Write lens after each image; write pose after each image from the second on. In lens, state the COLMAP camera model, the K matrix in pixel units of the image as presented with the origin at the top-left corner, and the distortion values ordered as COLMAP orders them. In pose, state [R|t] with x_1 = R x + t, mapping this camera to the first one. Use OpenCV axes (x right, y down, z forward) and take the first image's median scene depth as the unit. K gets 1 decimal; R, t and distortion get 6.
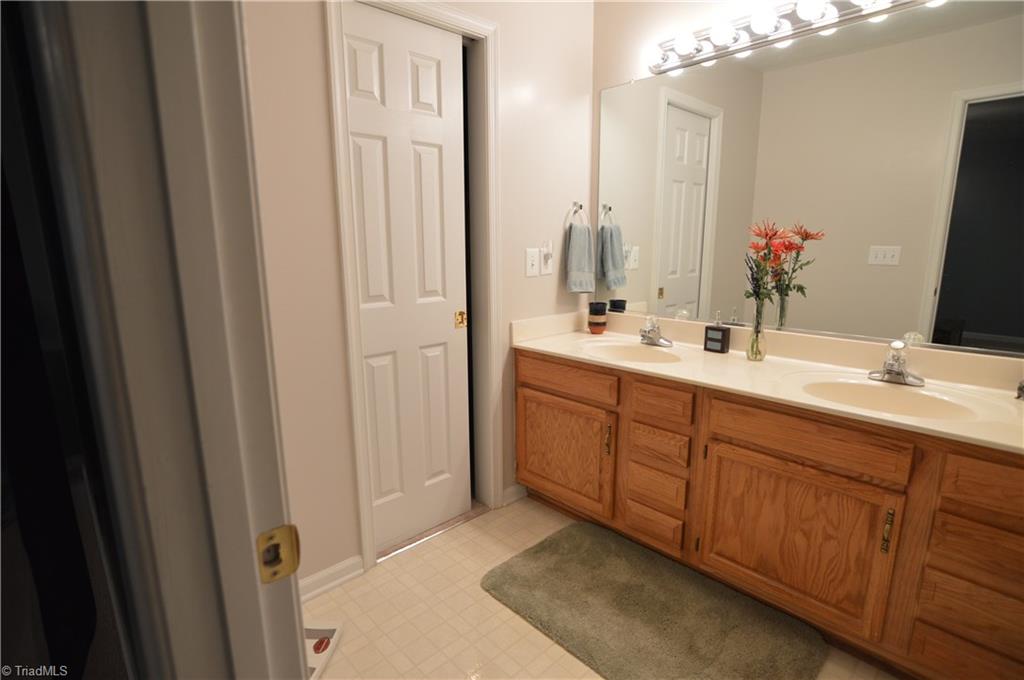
lens RADIAL K [[504.9, 0, 510.1], [0, 504.9, 338.6], [0, 0, 1]] dist [-0.023094, 0.006197]
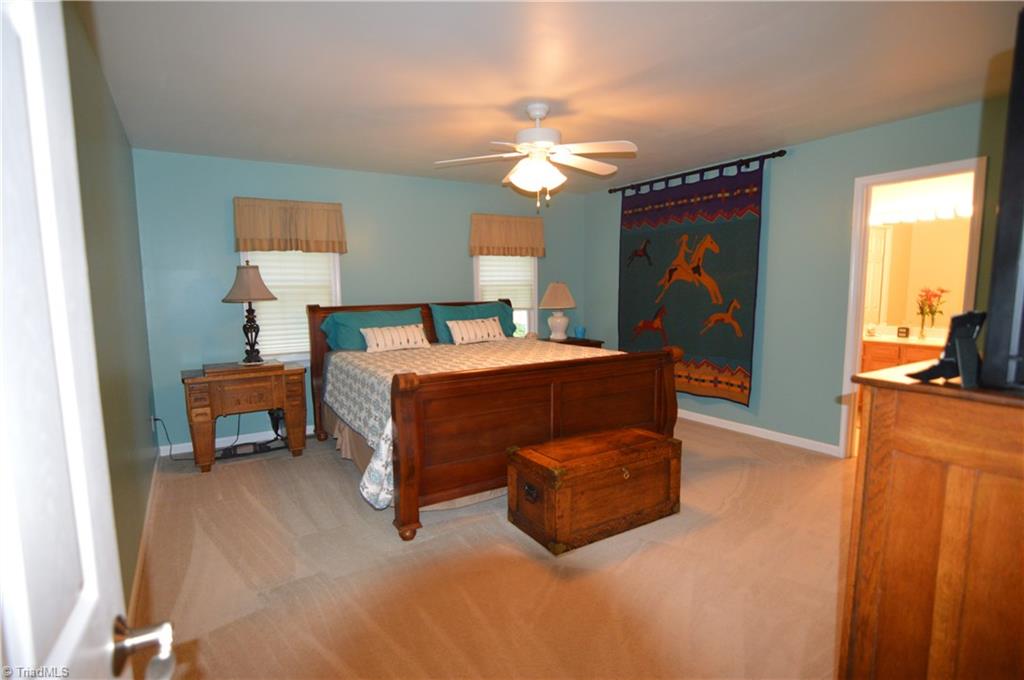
lens RADIAL K [[504.9, 0, 514.2], [0, 504.9, 346.1], [0, 0, 1]] dist [-0.023094, 0.006197]
pose [[0.982507, 0.013450, -0.185738, -1.344045], [-0.027404, 0.996973, -0.072765, 0.397043], [0.184197, 0.076582, 0.979901, -2.326968]]
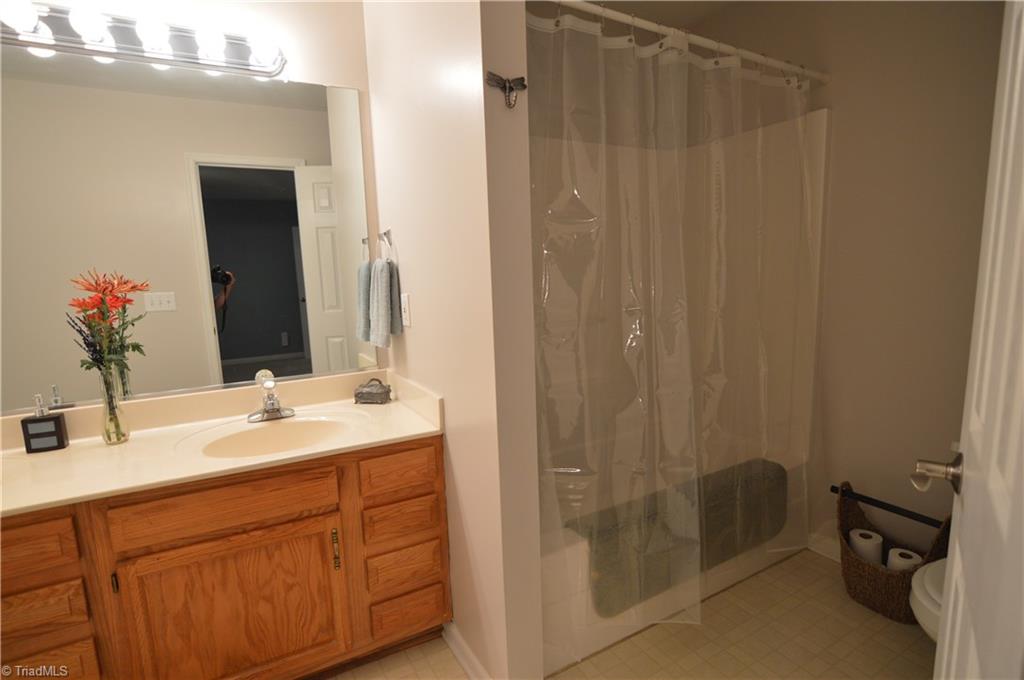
lens RADIAL K [[504.9, 0, 511.7], [0, 504.9, 345.4], [0, 0, 1]] dist [-0.023094, 0.006197]
pose [[0.253700, -0.145960, 0.956207, -0.110885], [0.215212, 0.972289, 0.091315, -0.055194], [-0.943038, 0.182620, 0.278083, 0.192262]]
